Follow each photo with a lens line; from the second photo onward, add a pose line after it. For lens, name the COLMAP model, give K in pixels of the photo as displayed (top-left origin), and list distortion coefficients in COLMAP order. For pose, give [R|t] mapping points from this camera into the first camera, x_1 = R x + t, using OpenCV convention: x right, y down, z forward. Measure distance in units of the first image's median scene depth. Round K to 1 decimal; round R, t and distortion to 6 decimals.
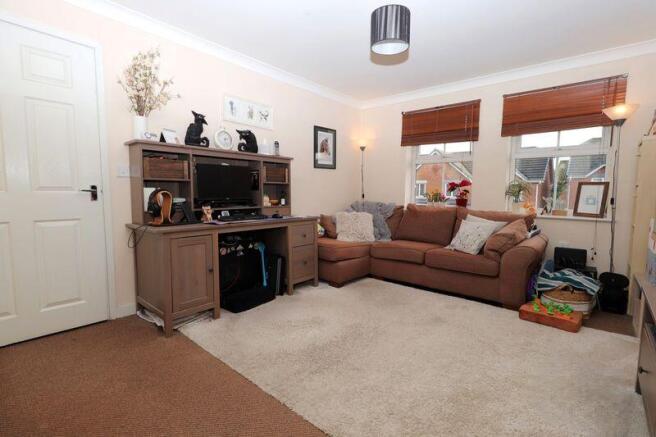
lens RADIAL K [[310.9, 0, 328.0], [0, 310.9, 218.5], [0, 0, 1]] dist [0.001745, 0.000387]
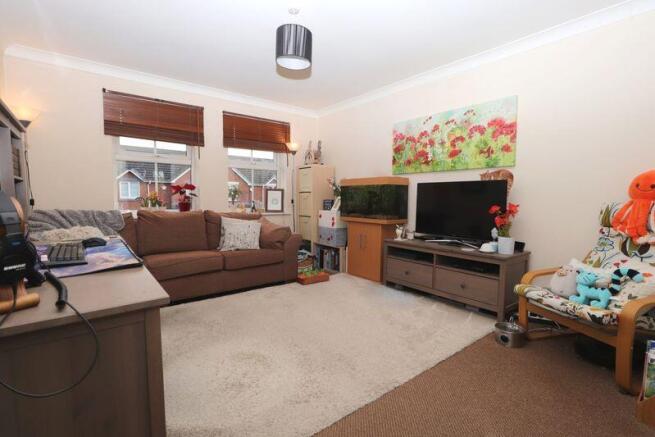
lens RADIAL K [[313.0, 0, 339.8], [0, 313.0, 220.5], [0, 0, 1]] dist [-0.000222, -0.000146]
pose [[0.159124, -0.086840, 0.983432, -0.587488], [0.075552, 0.994274, 0.075573, -0.055043], [-0.984363, 0.062275, 0.164774, 0.453749]]
